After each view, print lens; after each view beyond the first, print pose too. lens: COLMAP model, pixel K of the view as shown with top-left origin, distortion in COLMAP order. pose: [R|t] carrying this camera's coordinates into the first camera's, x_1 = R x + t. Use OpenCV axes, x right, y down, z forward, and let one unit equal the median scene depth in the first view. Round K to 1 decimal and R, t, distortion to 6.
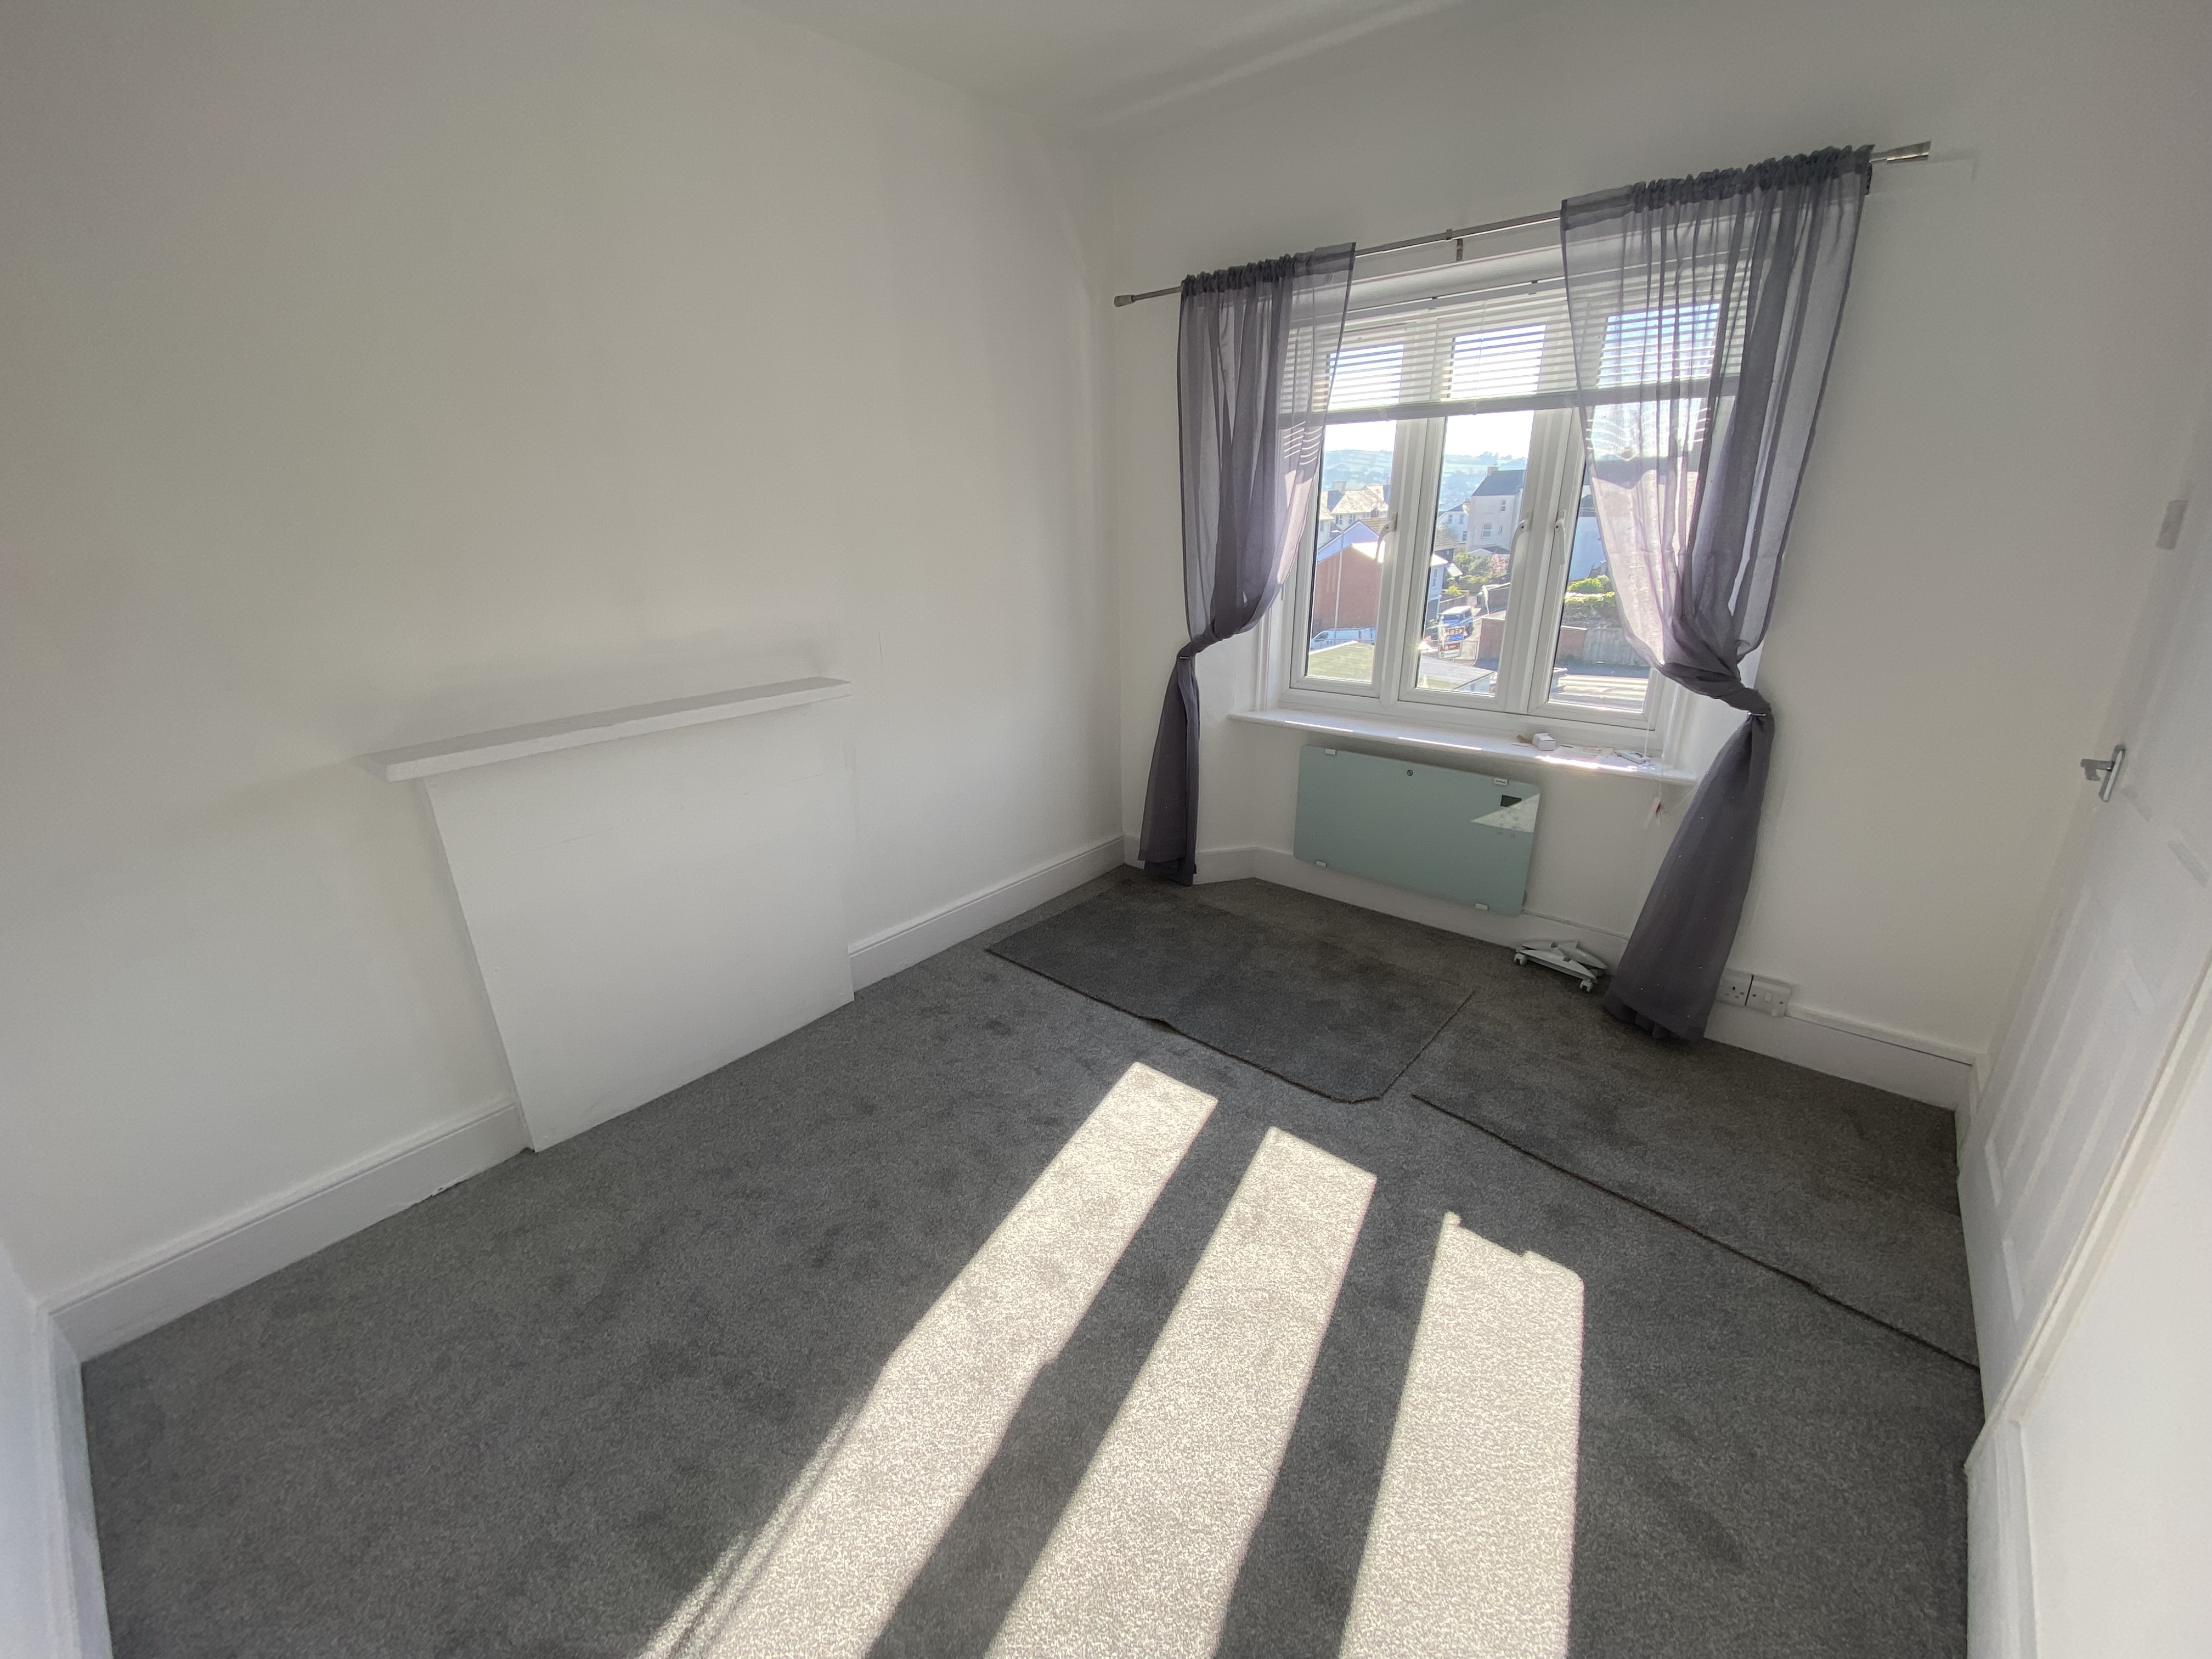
lens RADIAL K [[886.6, 0, 1106.0], [0, 886.6, 829.5], [0, 0, 1]] dist [0.024862, -0.035565]
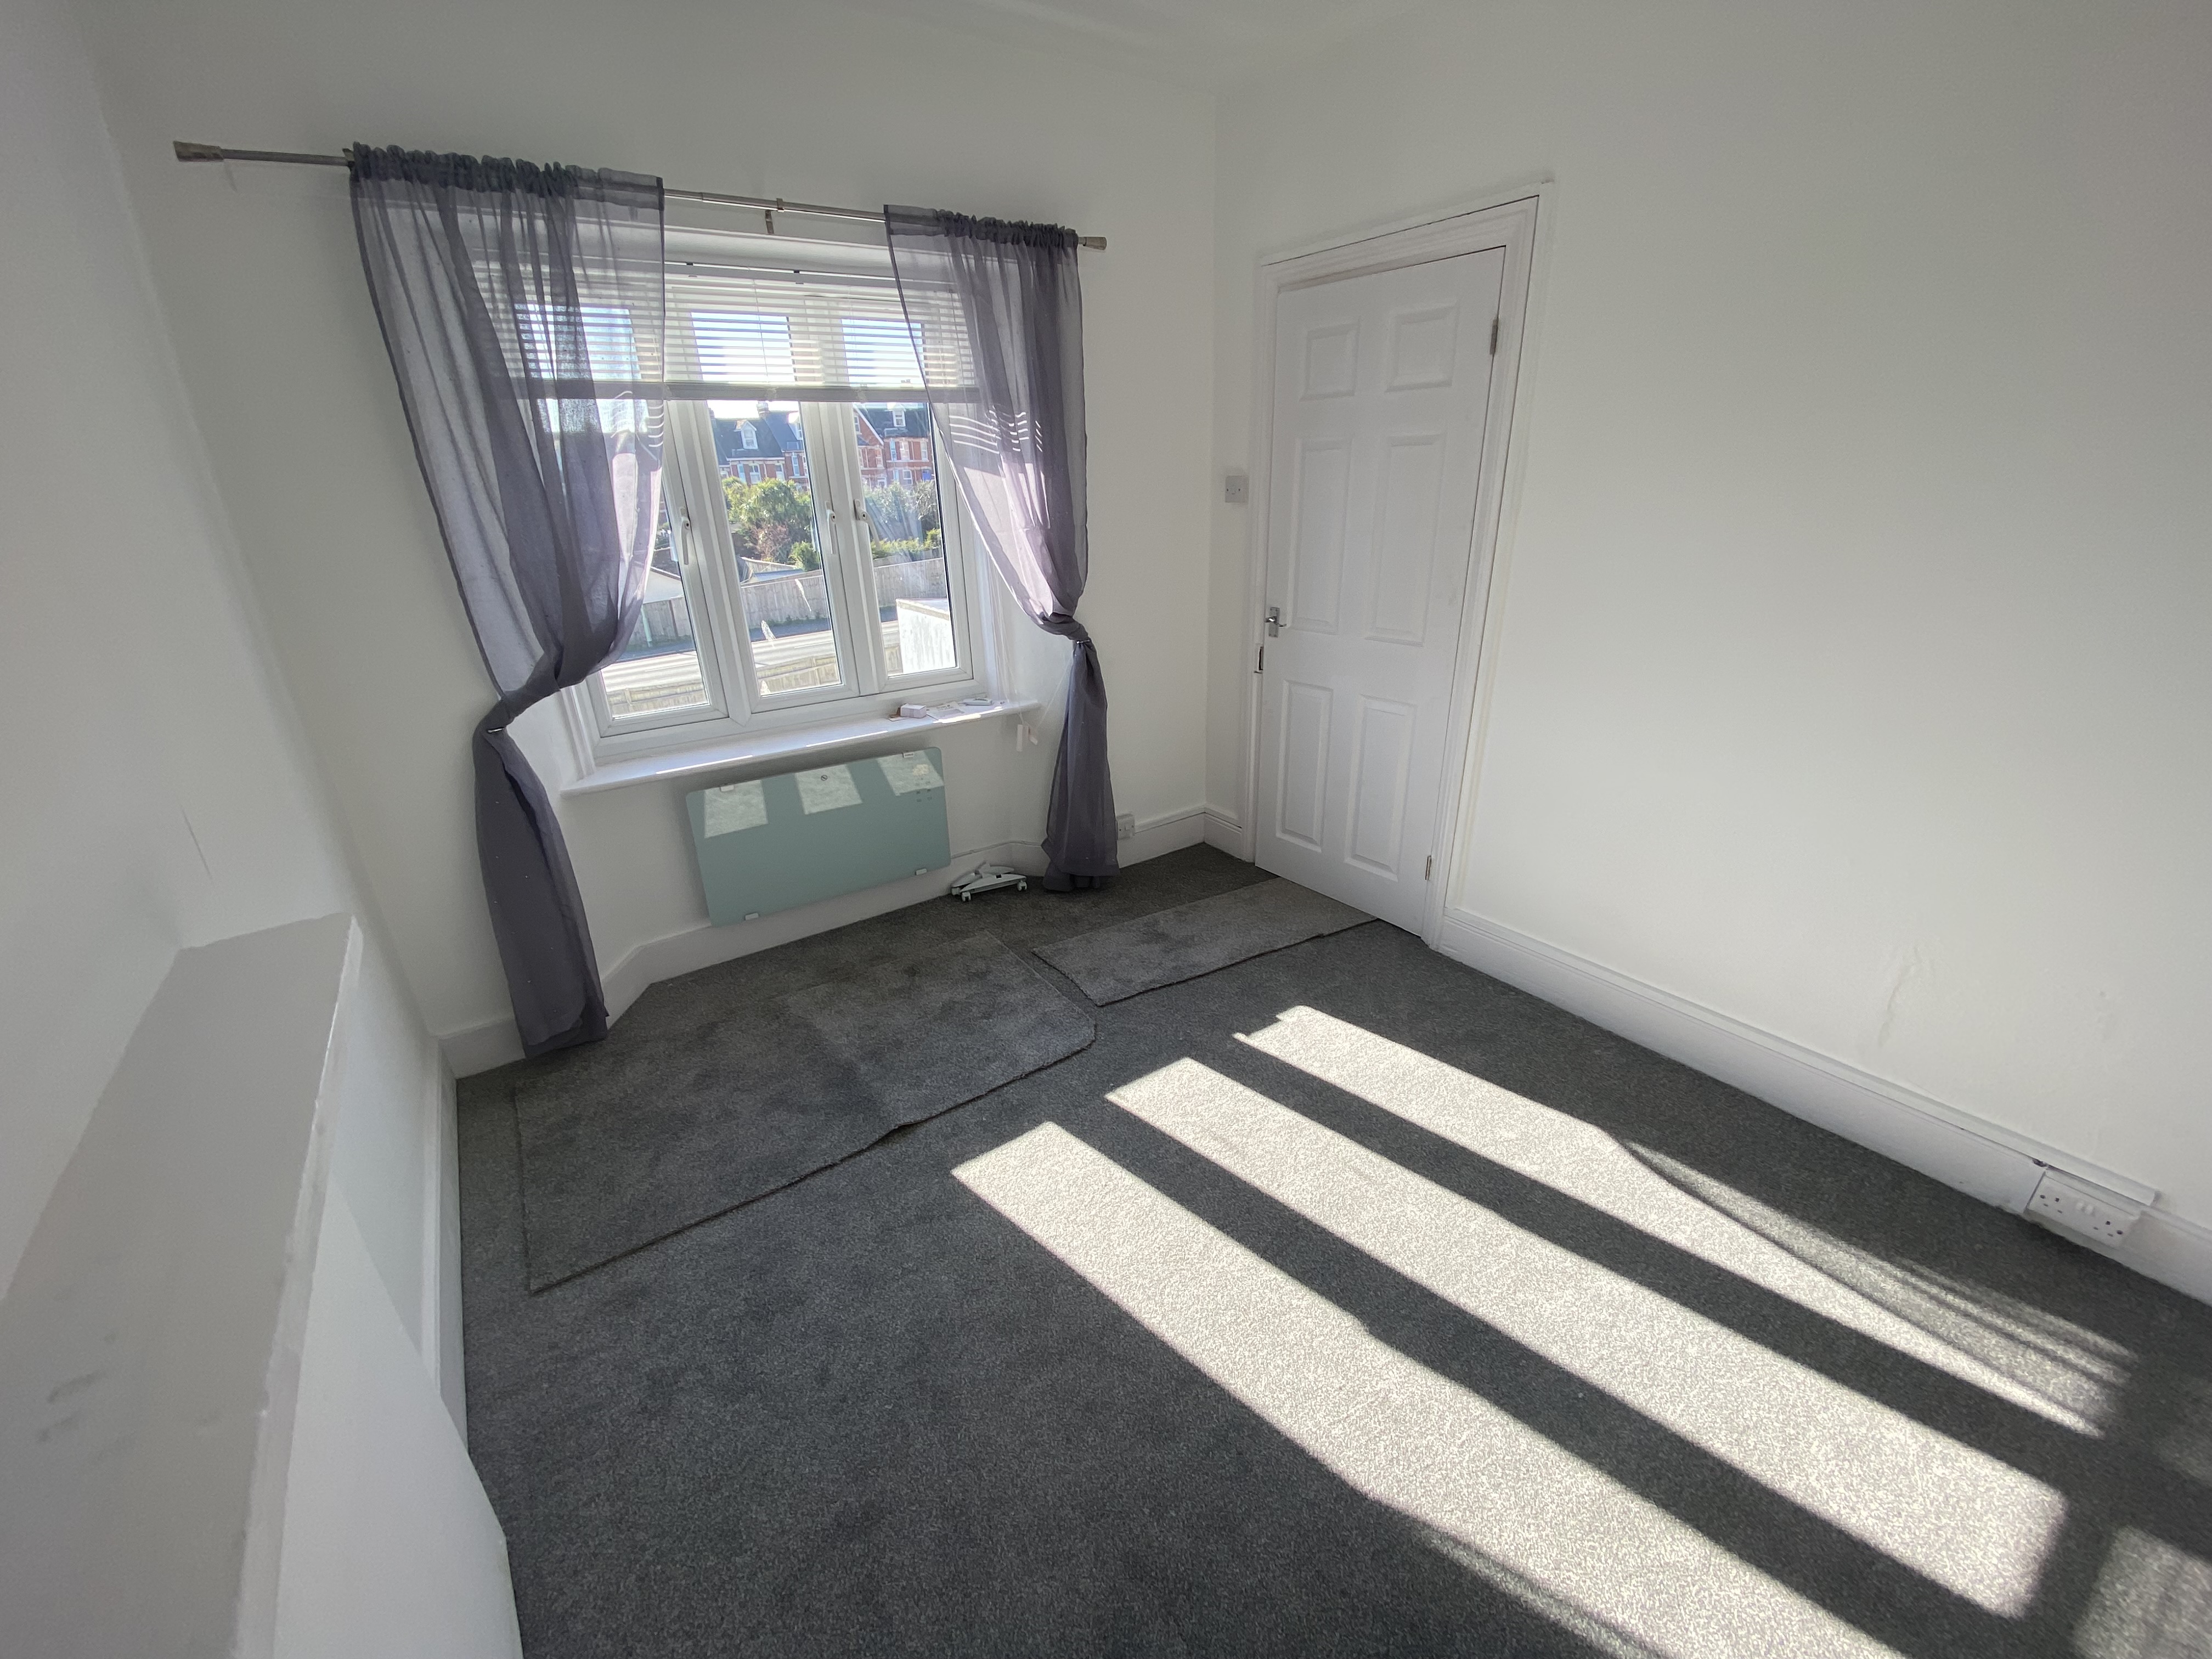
lens RADIAL K [[879.3, 0, 1106.0], [0, 879.3, 829.5], [0, 0, 1]] dist [0.000189, -0.013162]
pose [[0.260964, -0.351458, 0.899097, -0.536882], [0.354736, 0.901121, 0.249287, -0.170778], [-0.897809, 0.253887, 0.359835, 0.487674]]
